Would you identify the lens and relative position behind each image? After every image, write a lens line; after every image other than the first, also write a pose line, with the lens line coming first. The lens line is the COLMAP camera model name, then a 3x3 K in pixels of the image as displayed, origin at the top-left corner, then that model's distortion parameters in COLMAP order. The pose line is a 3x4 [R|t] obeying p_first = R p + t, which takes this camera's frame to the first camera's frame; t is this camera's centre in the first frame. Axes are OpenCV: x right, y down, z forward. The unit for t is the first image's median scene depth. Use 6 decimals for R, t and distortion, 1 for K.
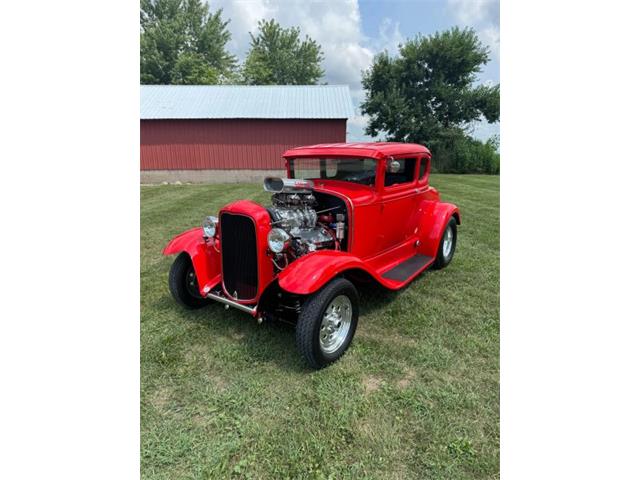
lens RADIAL K [[347.5, 0, 314.5], [0, 347.5, 231.3], [0, 0, 1]] dist [0.000159, -0.012482]
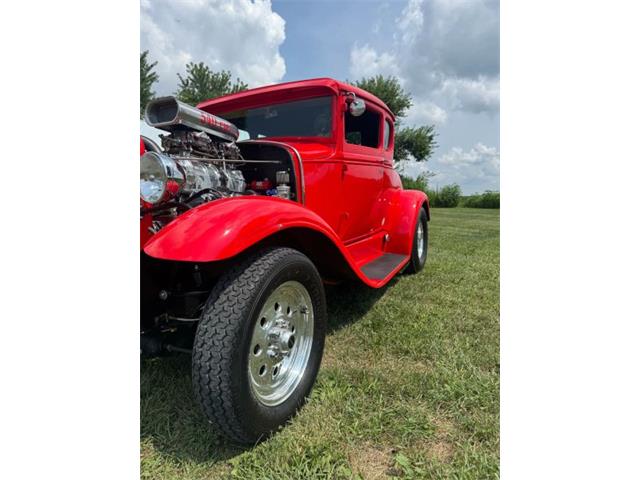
lens RADIAL K [[347.5, 0, 319.6], [0, 347.5, 238.4], [0, 0, 1]] dist [0.000159, -0.012482]
pose [[0.981630, -0.046476, 0.185046, 0.002055], [0.066959, 0.992106, -0.106031, 0.013867], [-0.178657, 0.116474, 0.976993, 0.038791]]
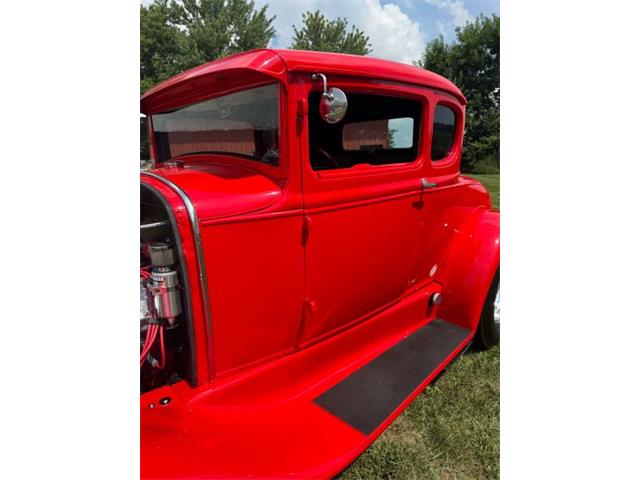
lens RADIAL K [[347.5, 0, 317.4], [0, 347.5, 239.4], [0, 0, 1]] dist [0.000159, -0.012482]
pose [[0.989937, 0.020657, -0.139994, 0.026897], [-0.018770, 0.999714, 0.014792, -0.006319], [0.140260, -0.012016, 0.990042, 0.068896]]
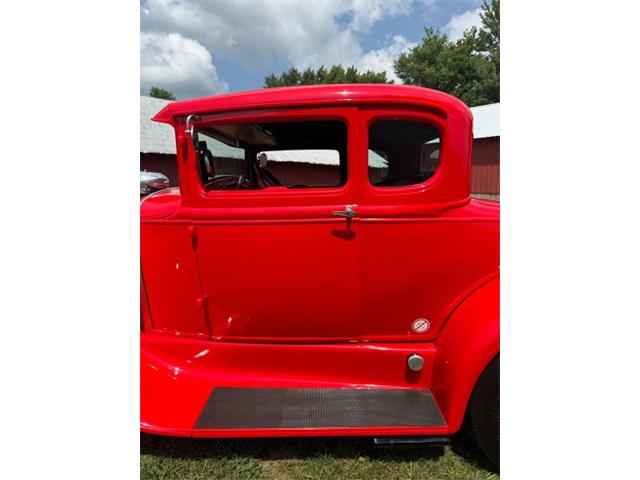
lens RADIAL K [[347.5, 0, 317.9], [0, 347.5, 238.9], [0, 0, 1]] dist [0.000159, -0.012482]
pose [[0.584825, 0.133399, -0.800115, 0.068712], [-0.182555, 0.982725, 0.030411, -0.011091], [0.790350, 0.128280, 0.599075, 0.091807]]
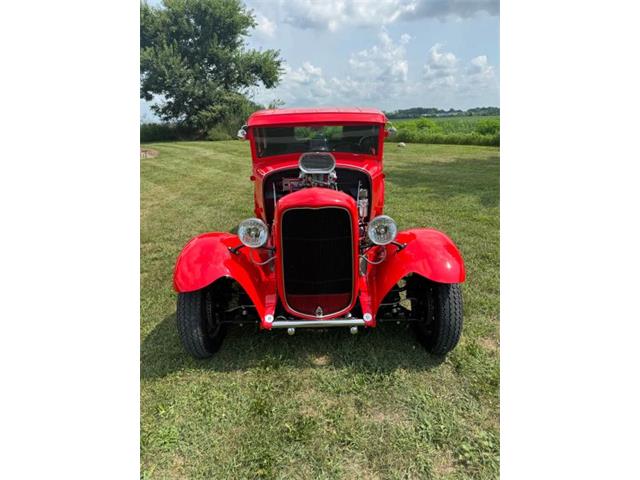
lens RADIAL K [[347.5, 0, 321.3], [0, 347.5, 237.3], [0, 0, 1]] dist [0.000159, -0.012482]
pose [[0.796142, -0.210036, 0.567488, -0.054954], [0.147818, 0.976921, 0.154195, -0.008464], [-0.586777, -0.038876, 0.808815, 0.033047]]
